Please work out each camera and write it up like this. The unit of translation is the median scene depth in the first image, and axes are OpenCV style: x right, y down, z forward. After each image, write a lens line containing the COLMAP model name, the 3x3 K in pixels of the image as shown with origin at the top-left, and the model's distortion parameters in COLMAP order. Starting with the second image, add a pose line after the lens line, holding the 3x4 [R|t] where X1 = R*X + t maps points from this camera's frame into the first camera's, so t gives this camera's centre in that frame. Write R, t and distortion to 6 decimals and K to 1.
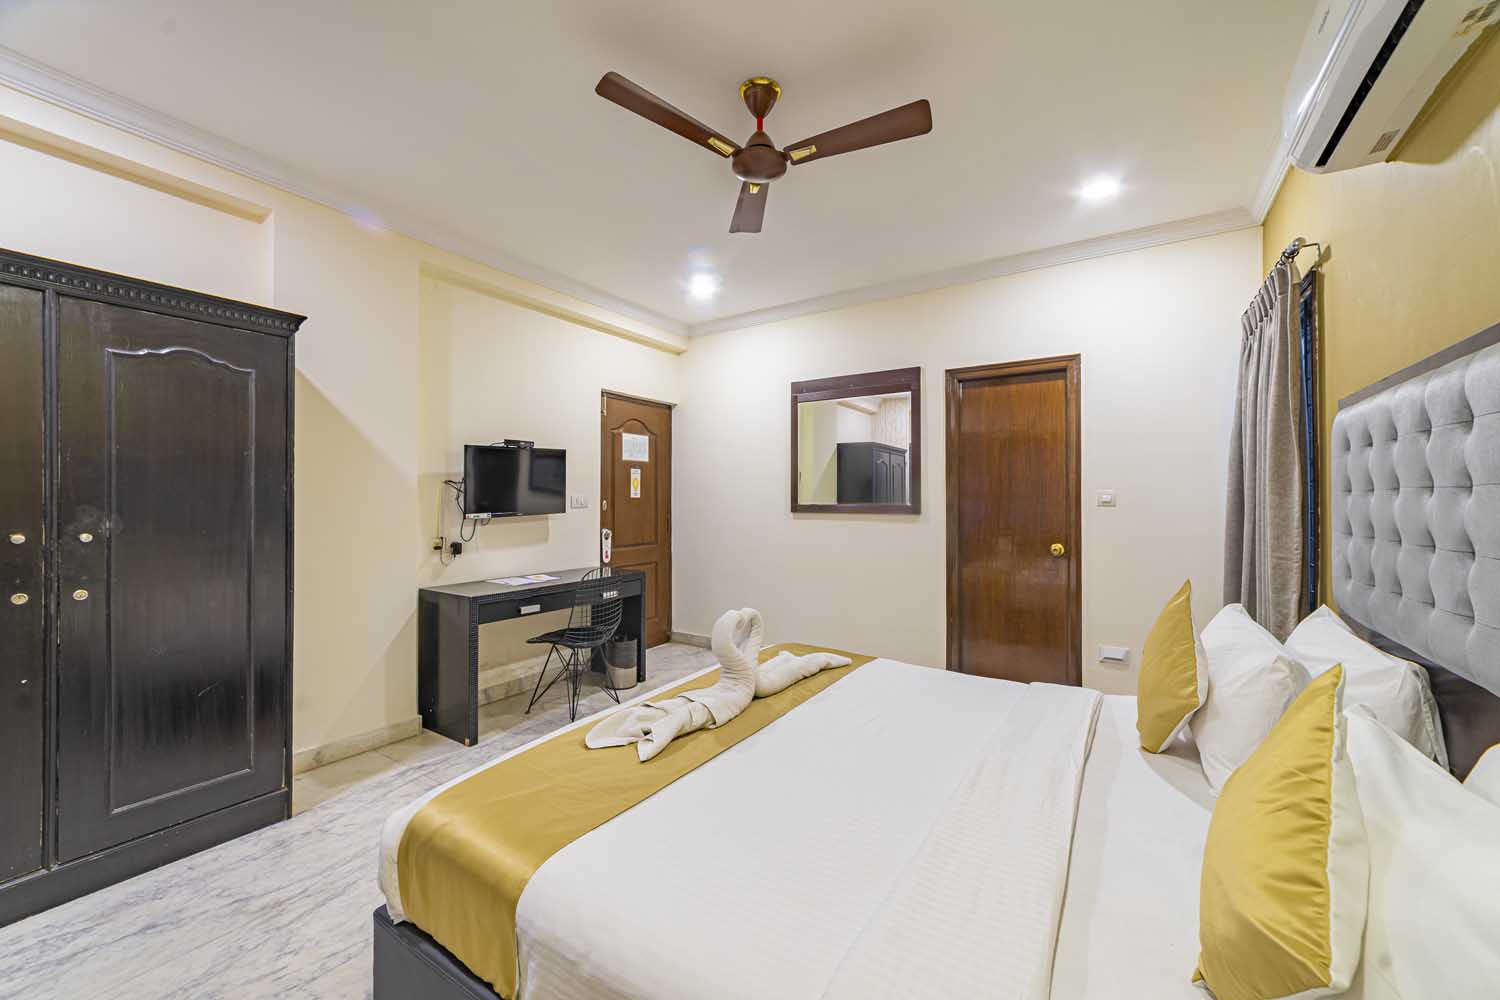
lens RADIAL K [[581.6, 0, 750.1], [0, 581.6, 495.0], [0, 0, 1]] dist [-0.016558, 0.006657]
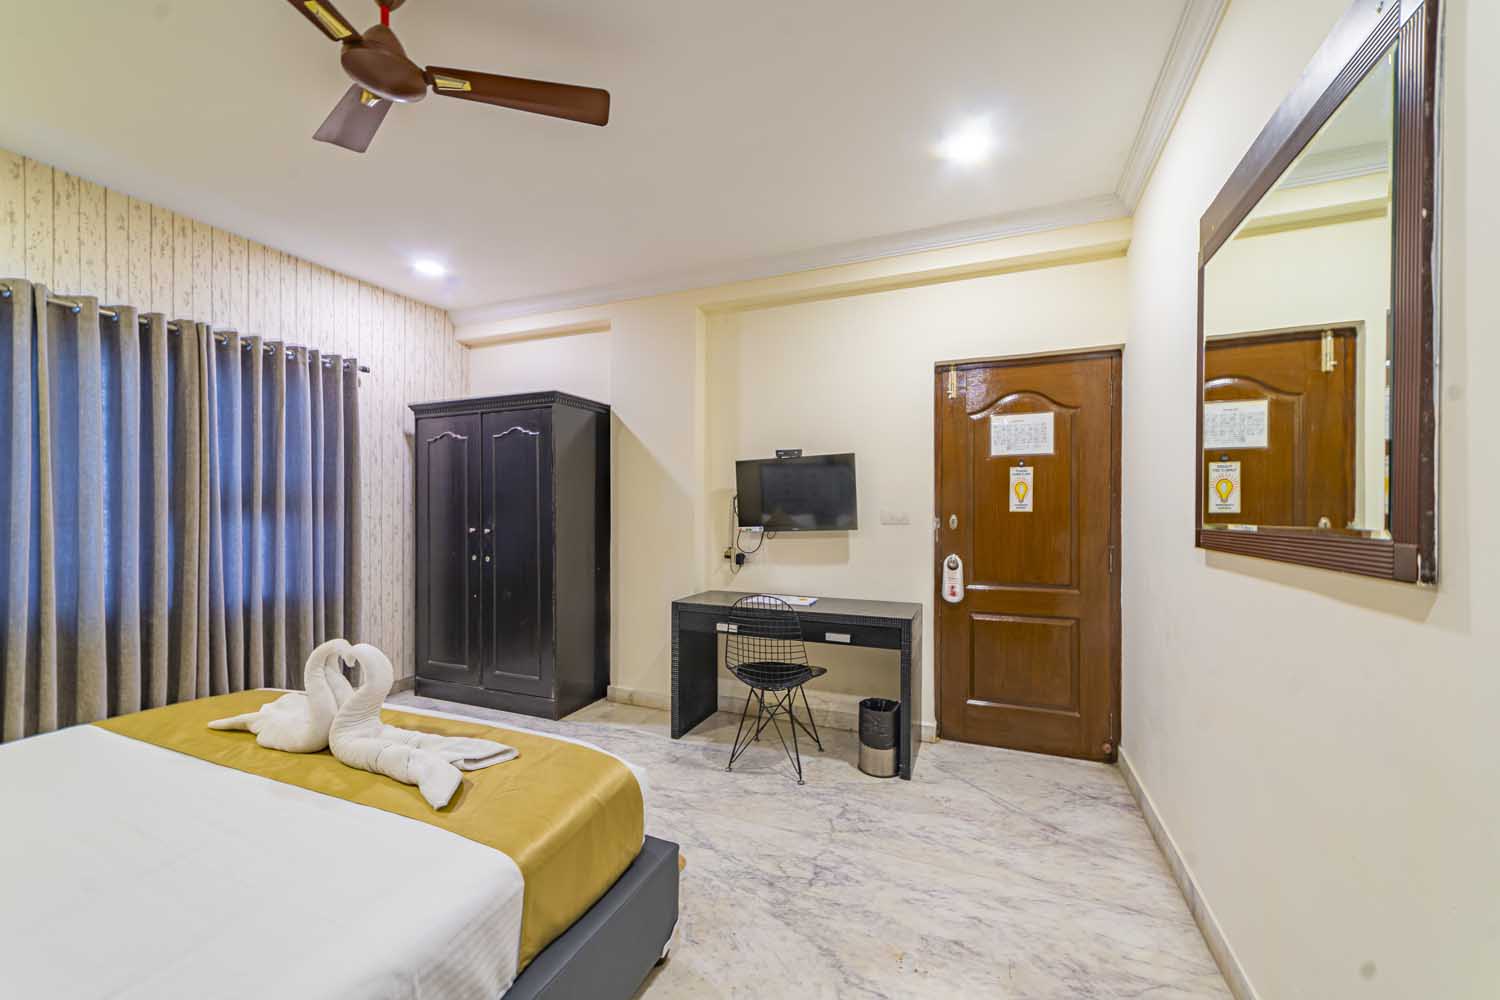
lens RADIAL K [[571.3, 0, 752.5], [0, 571.3, 510.7], [0, 0, 1]] dist [0.009717, -0.000428]
pose [[0.183938, -0.002617, -0.982934, 0.537241], [0.003056, 0.999993, -0.002091, 0.005890], [0.982933, -0.002619, 0.183944, 0.837162]]
